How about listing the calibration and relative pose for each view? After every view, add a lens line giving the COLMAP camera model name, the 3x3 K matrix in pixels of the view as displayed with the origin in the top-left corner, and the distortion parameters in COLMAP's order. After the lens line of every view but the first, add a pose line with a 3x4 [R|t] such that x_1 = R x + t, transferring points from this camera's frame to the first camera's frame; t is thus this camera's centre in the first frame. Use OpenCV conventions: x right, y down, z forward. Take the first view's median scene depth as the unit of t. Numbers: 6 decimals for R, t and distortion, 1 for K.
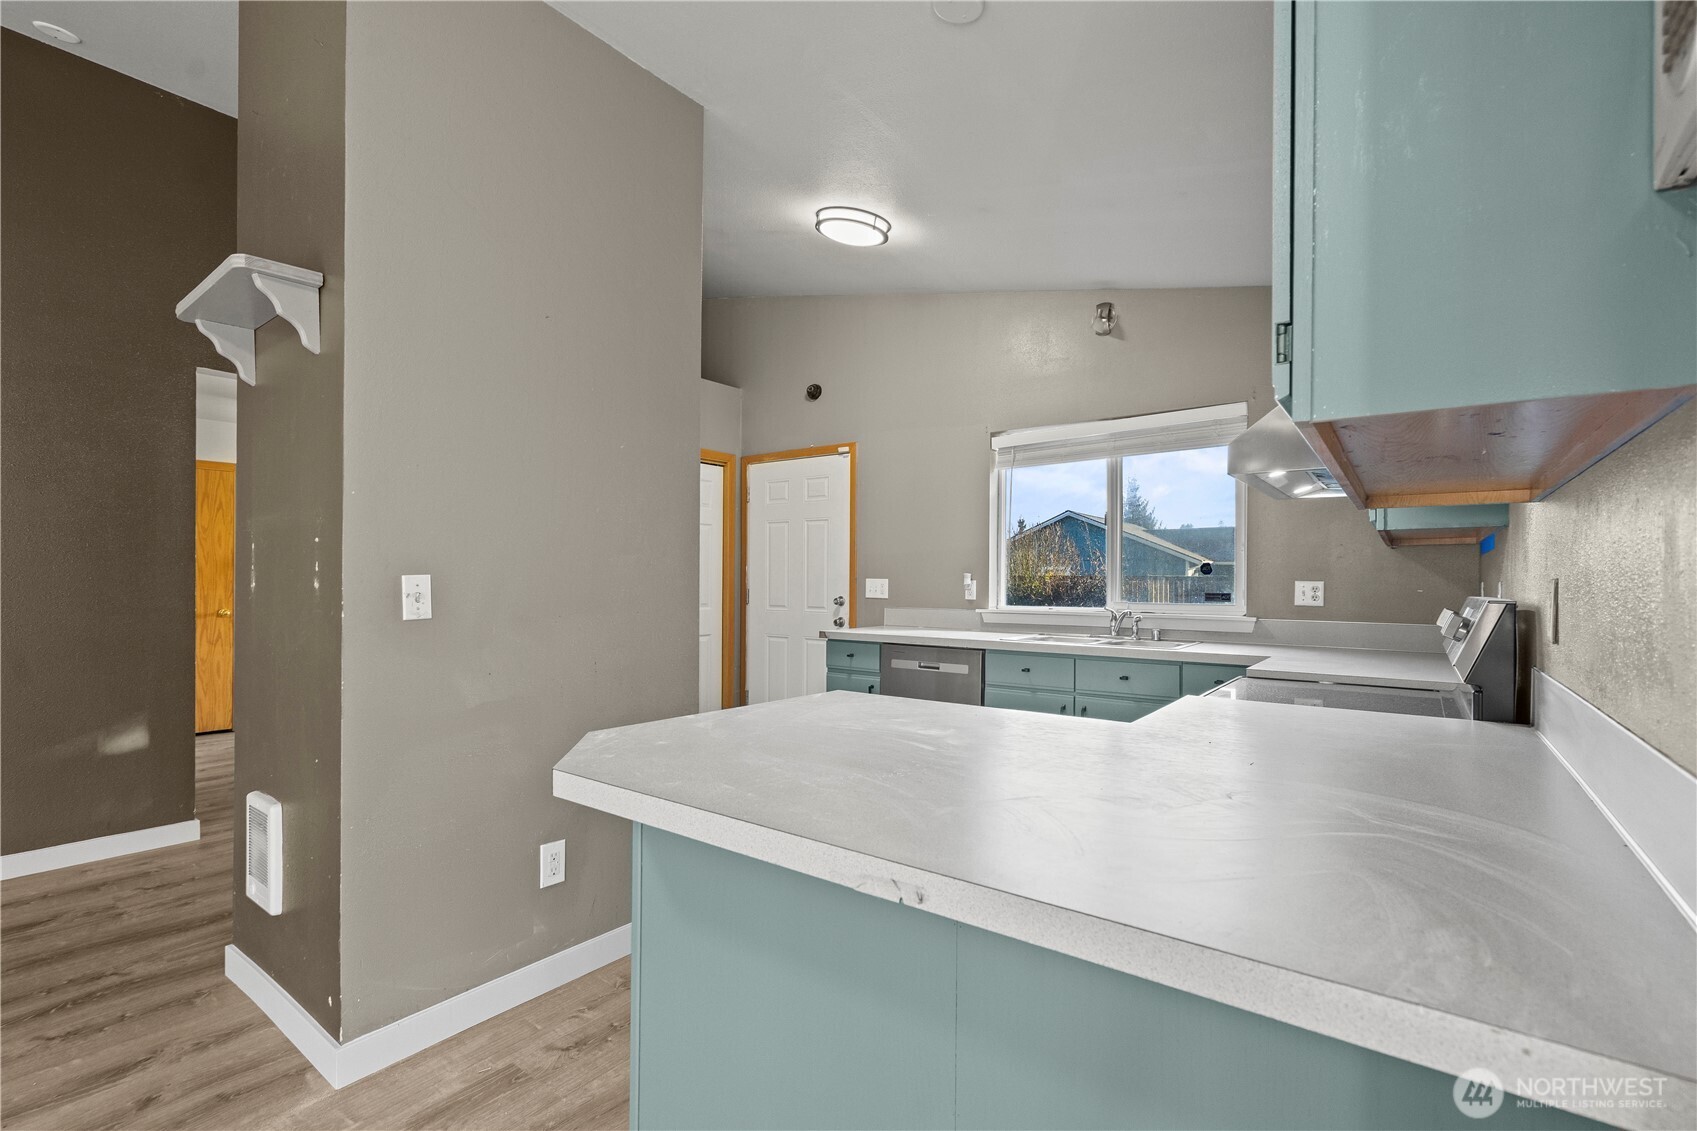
lens RADIAL K [[767.2, 0, 841.4], [0, 767.2, 580.3], [0, 0, 1]] dist [-0.005176, -0.000167]
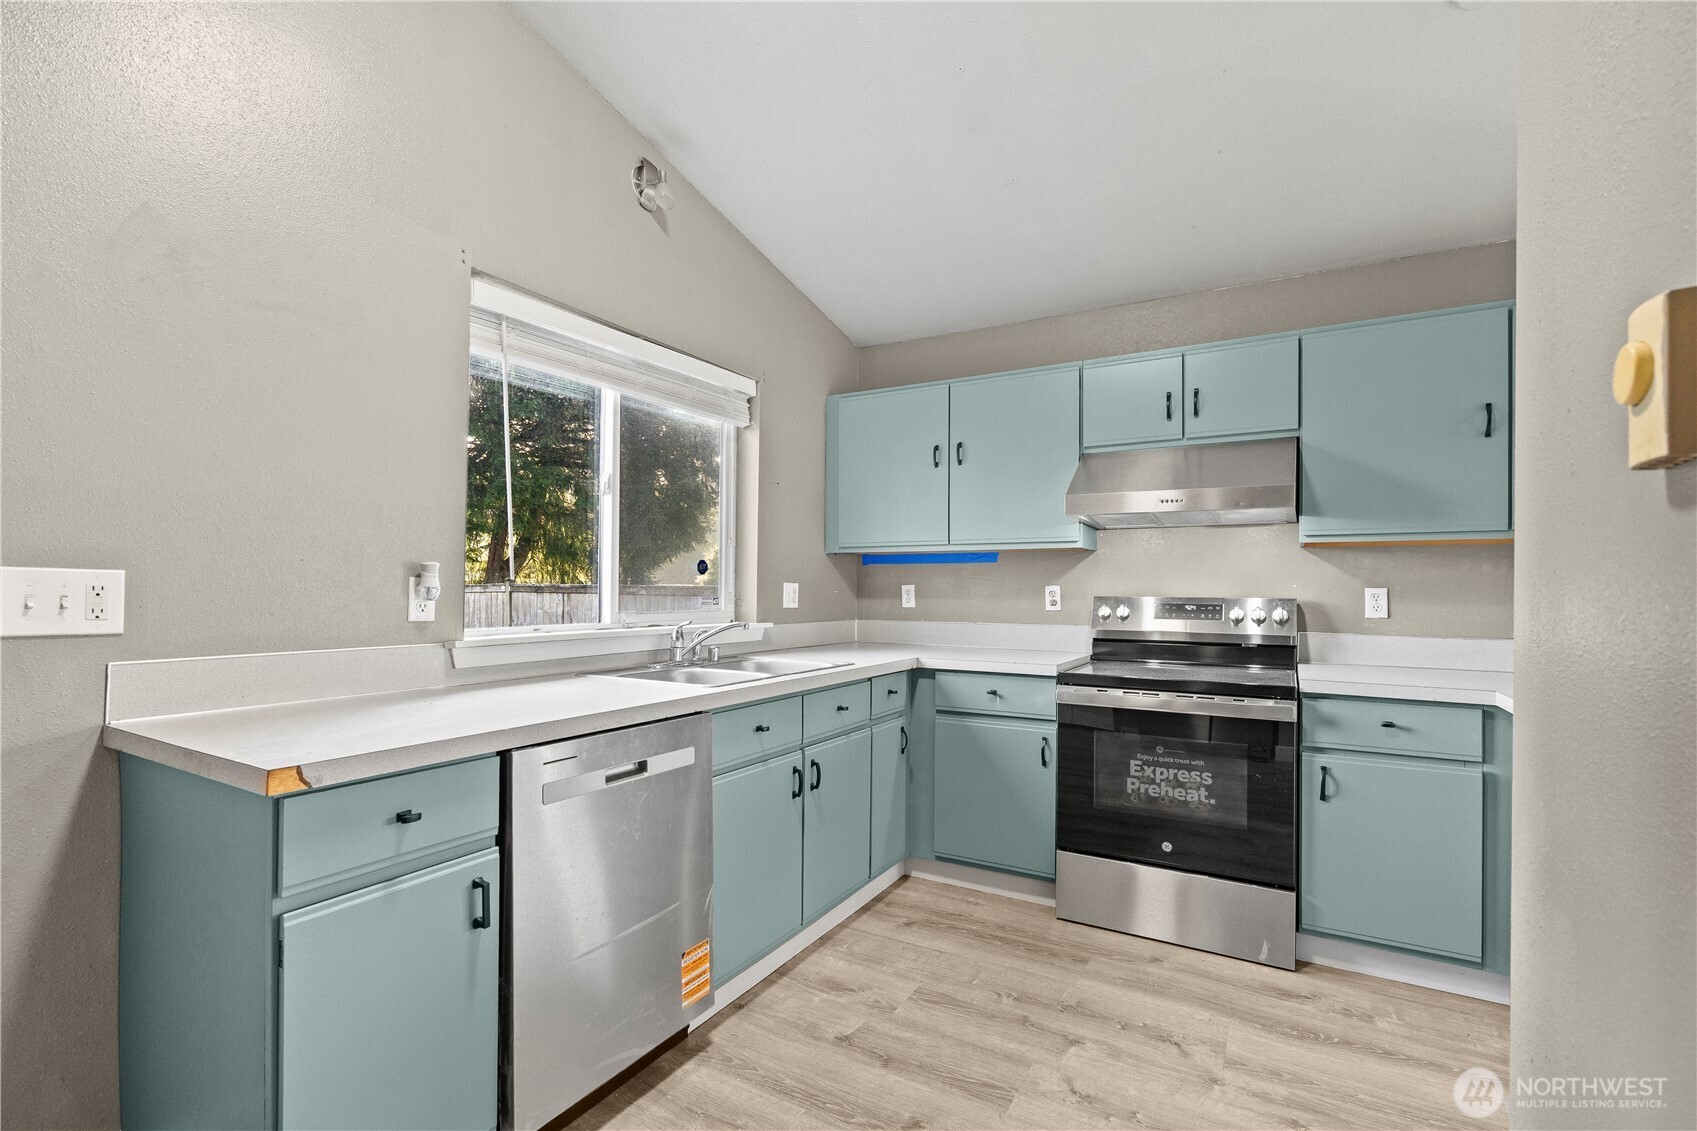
lens RADIAL K [[767.2, 0, 841.4], [0, 767.2, 580.3], [0, 0, 1]] dist [-0.005176, -0.000167]
pose [[-0.107800, 0.003597, 0.994166, -0.375540], [-0.011075, 0.999927, -0.004818, 0.001681], [-0.994111, -0.011530, -0.107753, 1.019653]]
